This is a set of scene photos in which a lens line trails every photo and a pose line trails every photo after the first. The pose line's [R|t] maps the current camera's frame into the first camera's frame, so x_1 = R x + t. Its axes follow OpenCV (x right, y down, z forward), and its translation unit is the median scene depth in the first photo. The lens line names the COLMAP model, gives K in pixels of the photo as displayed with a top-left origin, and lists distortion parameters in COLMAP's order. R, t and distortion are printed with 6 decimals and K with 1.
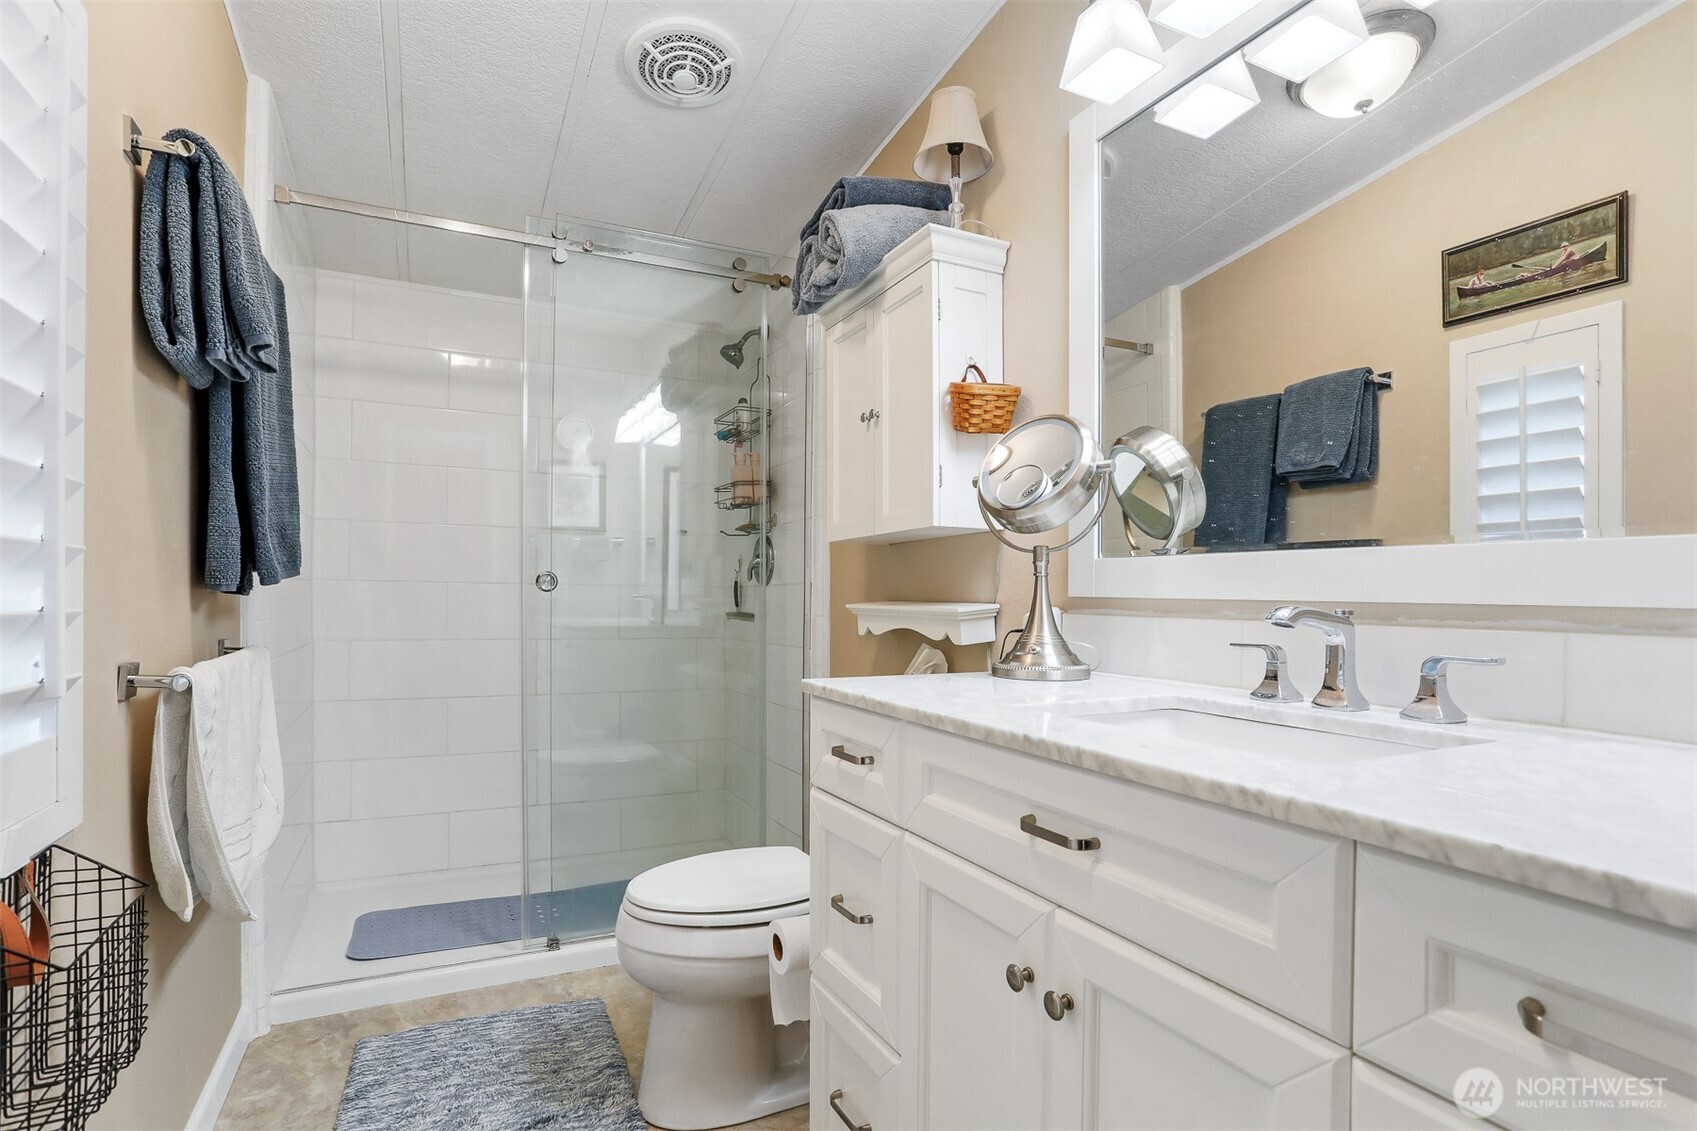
lens RADIAL K [[839.4, 0, 837.8], [0, 839.4, 585.3], [0, 0, 1]] dist [-0.058239, 0.034110]
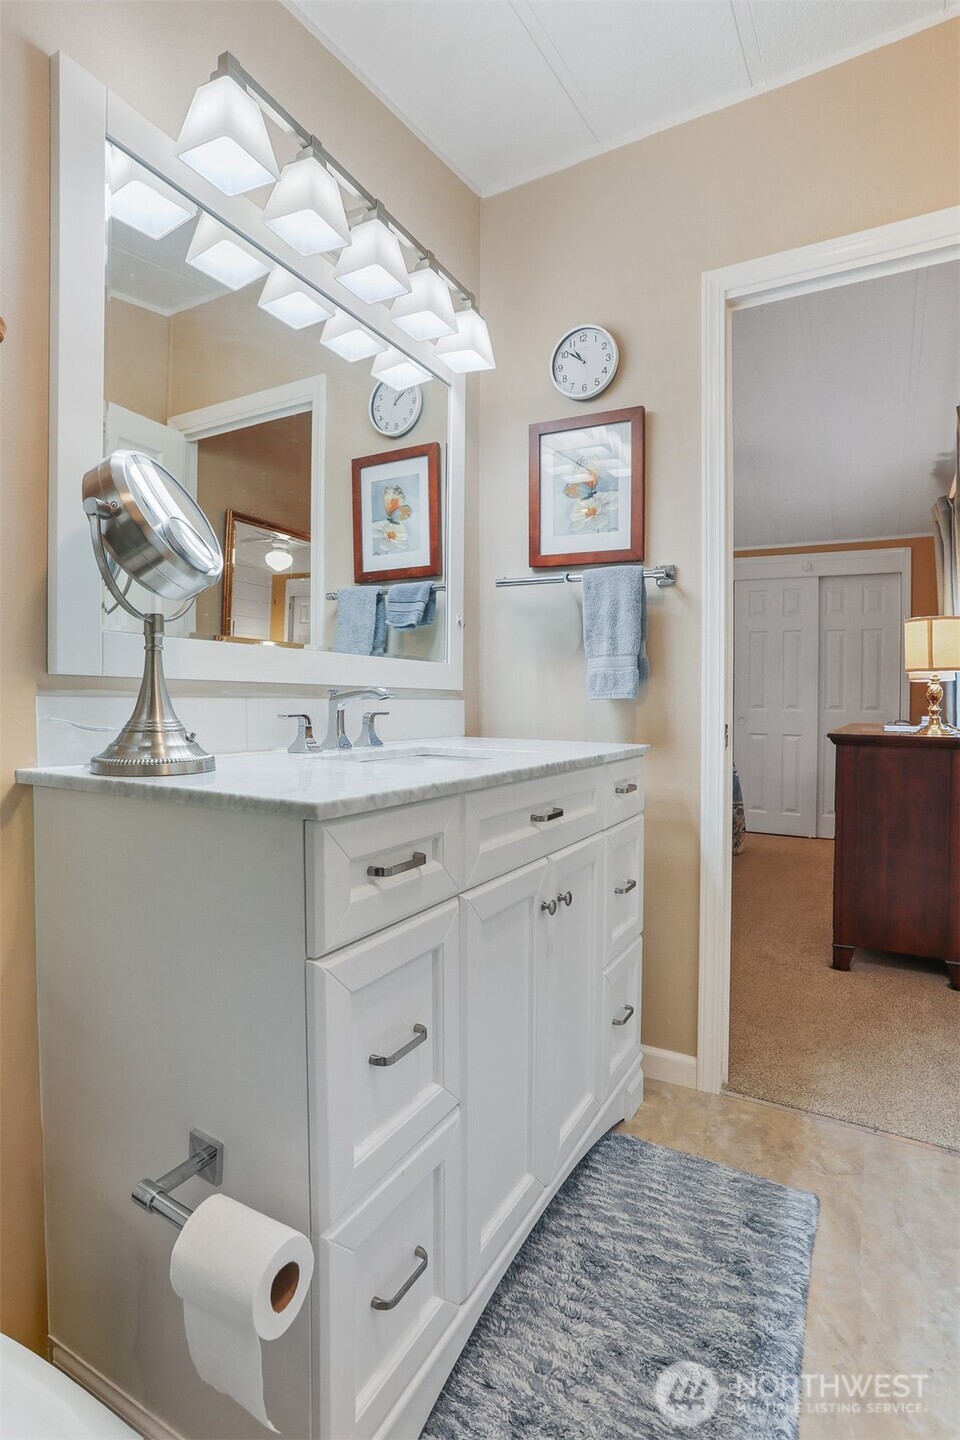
lens RADIAL K [[712.2, 0, 480.0], [0, 712.2, 720.0], [0, 0, 1]] dist [-0.058239, 0.034110]
pose [[-0.570672, -0.033527, 0.820493, -0.733525], [-0.019245, 0.999438, 0.027453, 0.045070], [-0.820953, -0.000123, -0.570996, 1.619126]]
